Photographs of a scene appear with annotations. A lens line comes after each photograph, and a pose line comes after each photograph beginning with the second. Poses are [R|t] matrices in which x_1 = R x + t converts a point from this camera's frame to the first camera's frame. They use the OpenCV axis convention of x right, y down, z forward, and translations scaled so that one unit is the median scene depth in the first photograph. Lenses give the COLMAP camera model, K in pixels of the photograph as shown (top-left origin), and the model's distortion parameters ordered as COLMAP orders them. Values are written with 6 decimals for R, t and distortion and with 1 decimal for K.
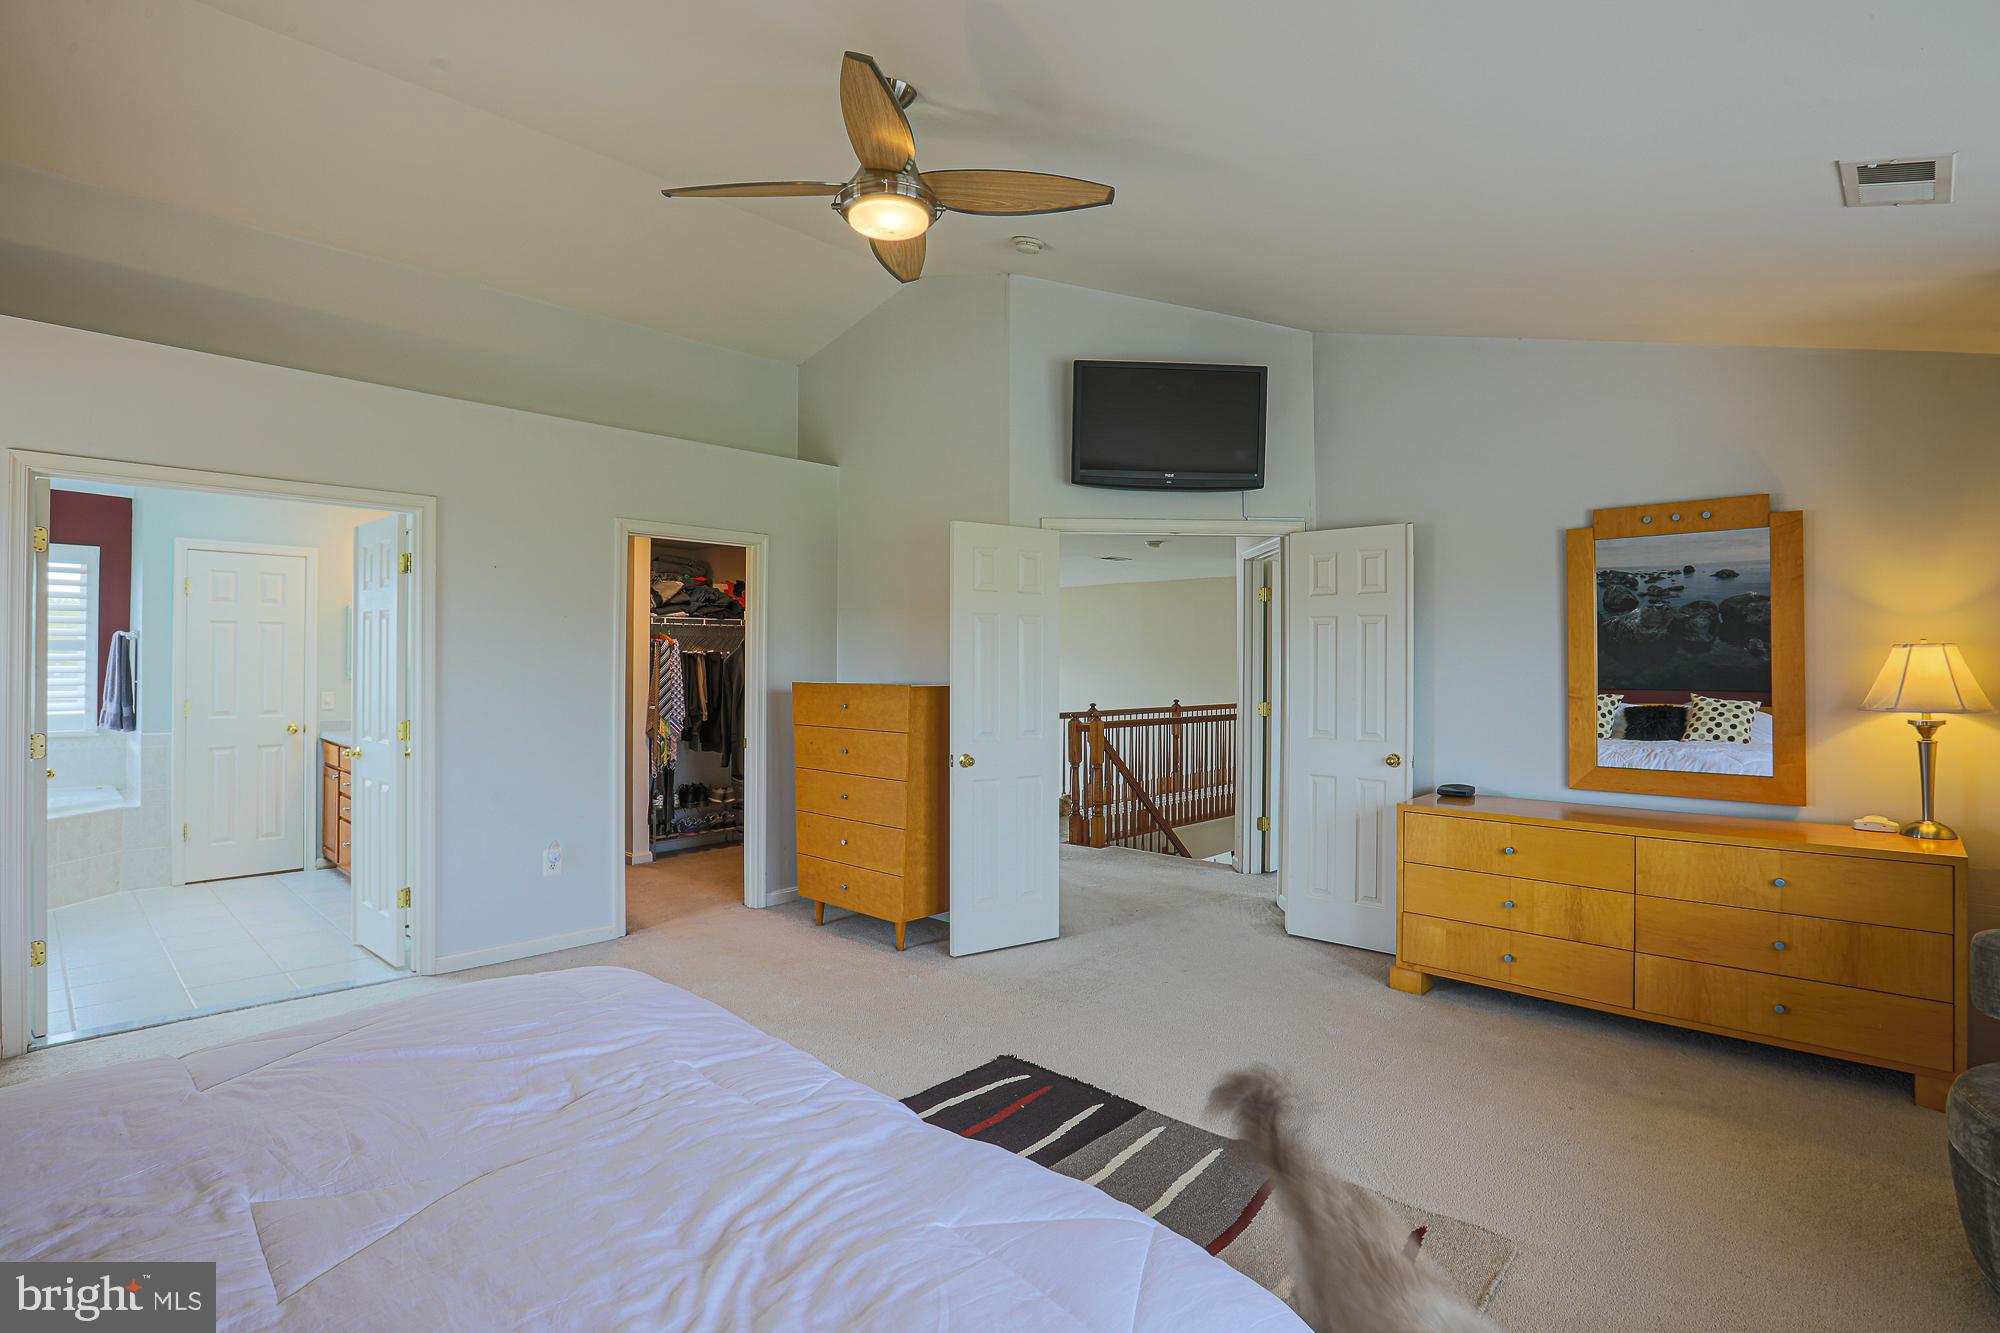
lens RADIAL K [[978.0, 0, 1009.8], [0, 978.0, 647.3], [0, 0, 1]] dist [-0.000439, -0.032954]
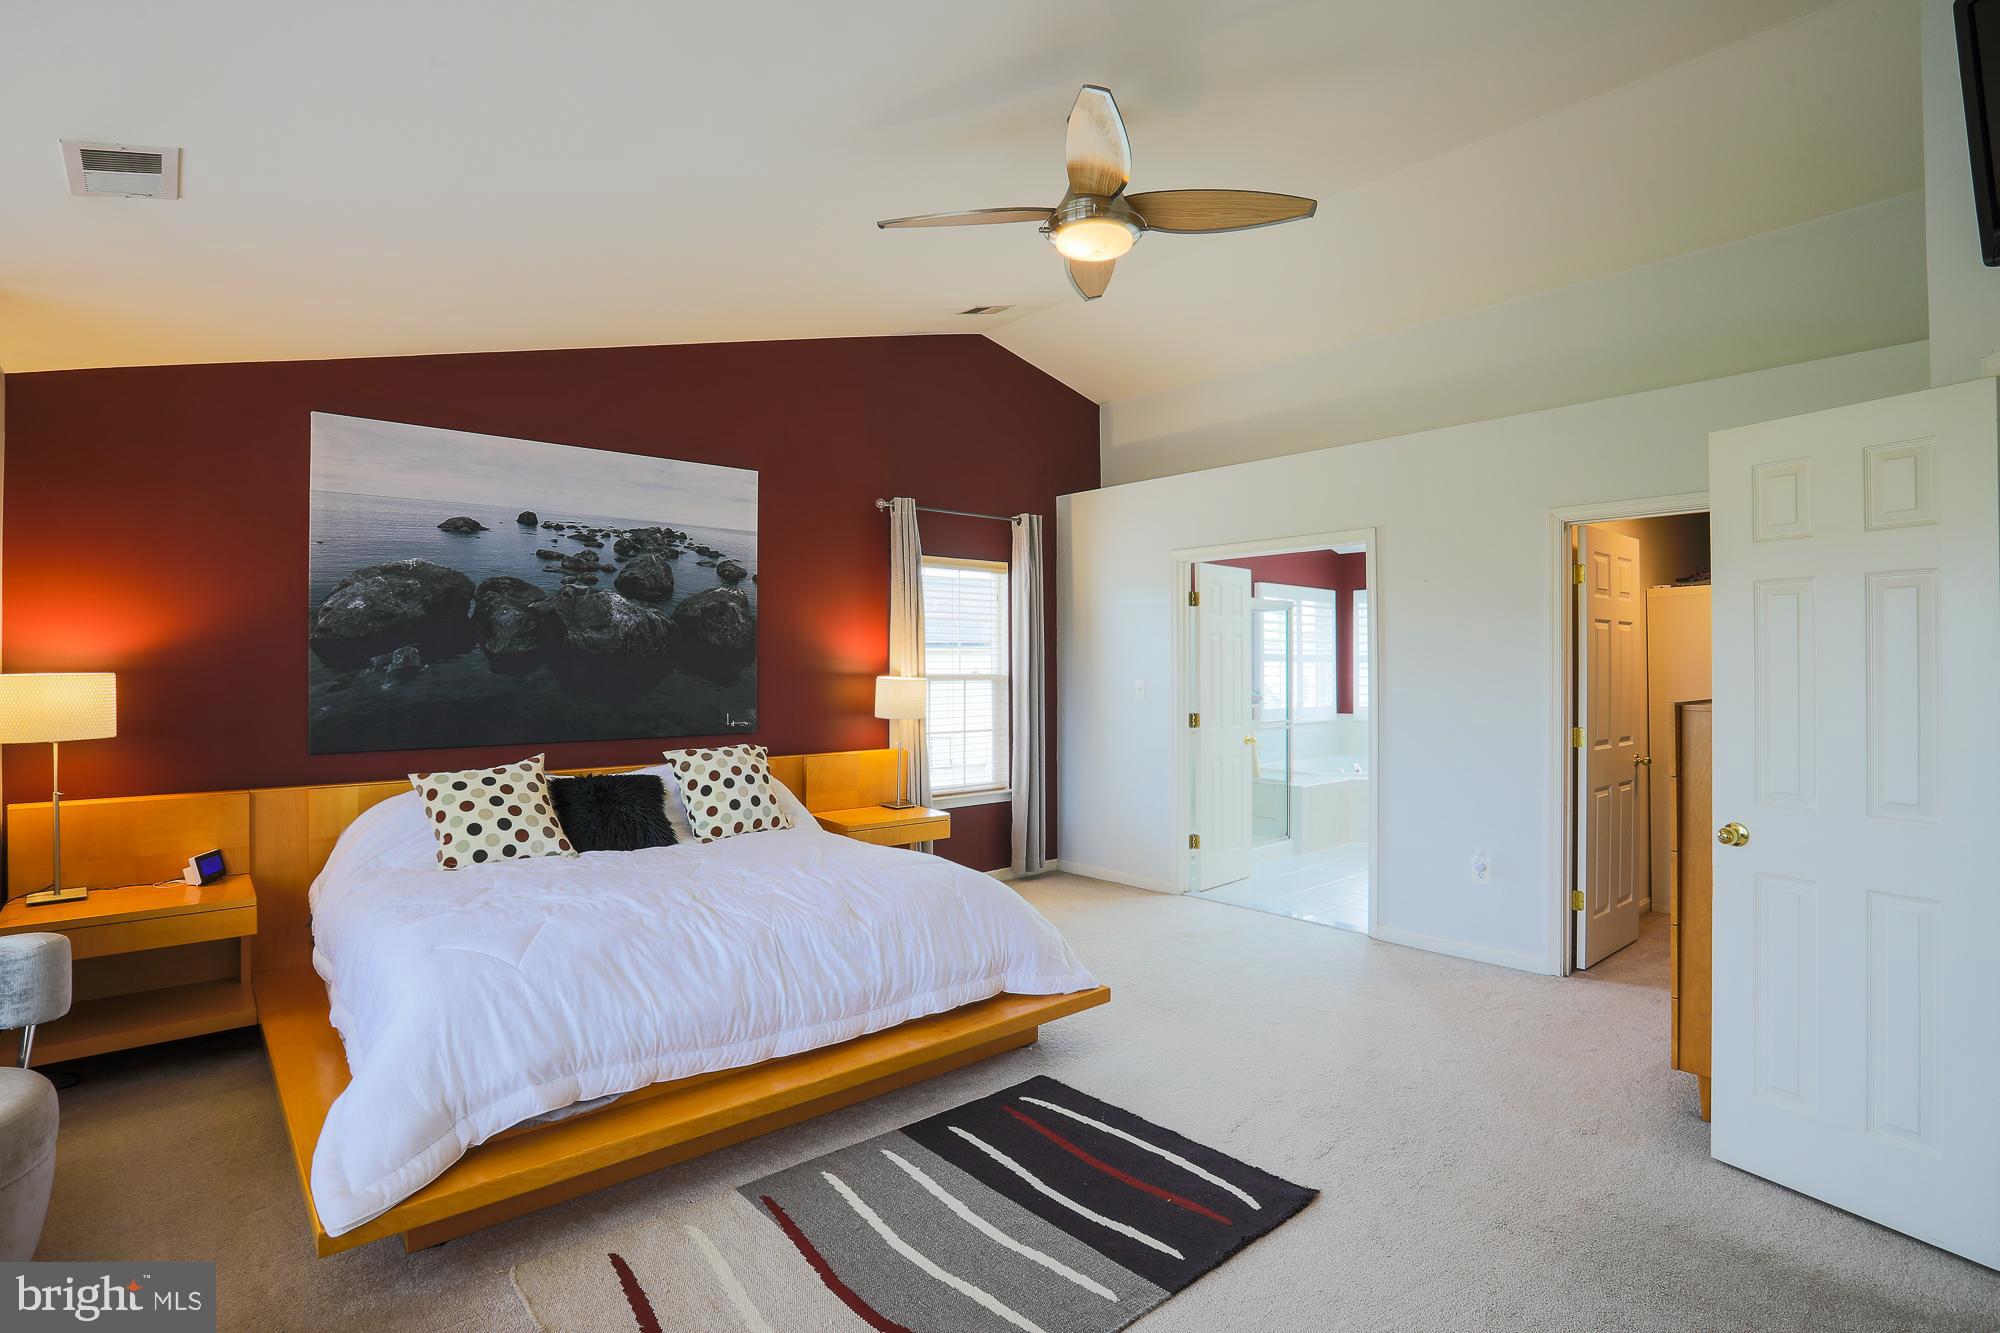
lens RADIAL K [[981.7, 0, 1011.9], [0, 981.7, 669.2], [0, 0, 1]] dist [-0.061213, 0.019329]
pose [[-0.086758, -0.004288, -0.996220, 0.705033], [0.014454, 0.999880, -0.005563, 0.018719], [0.996125, -0.014882, -0.086685, 0.792169]]
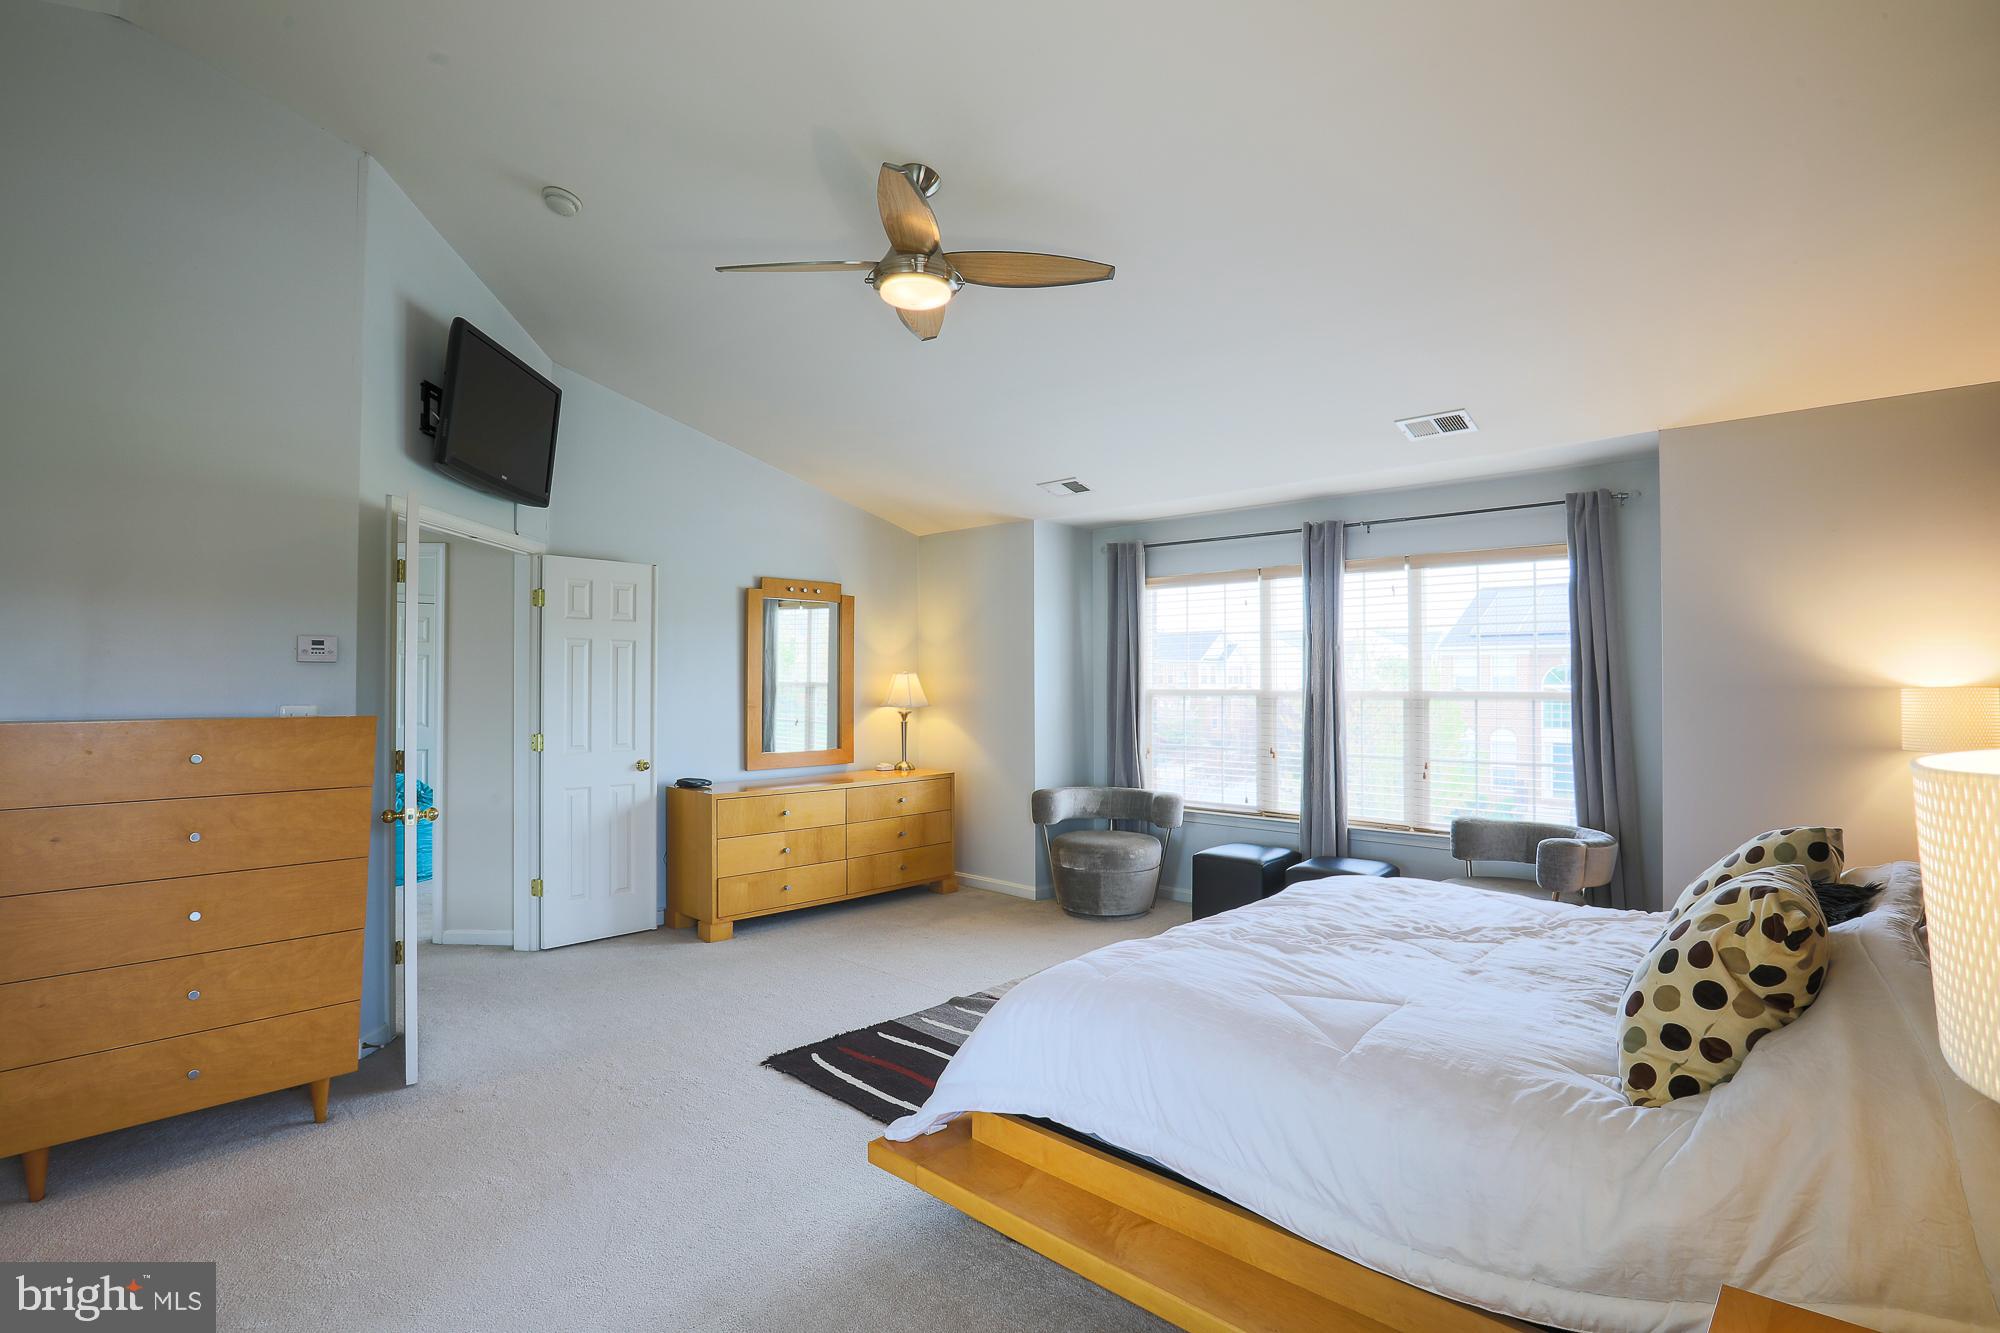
lens RADIAL K [[981.7, 0, 1011.9], [0, 981.7, 669.2], [0, 0, 1]] dist [-0.061213, 0.019329]
pose [[-0.000405, 0.012671, 0.999920, -0.978152], [-0.013059, 0.999834, -0.012675, 0.011467], [-0.999915, -0.013063, -0.000240, 0.704865]]
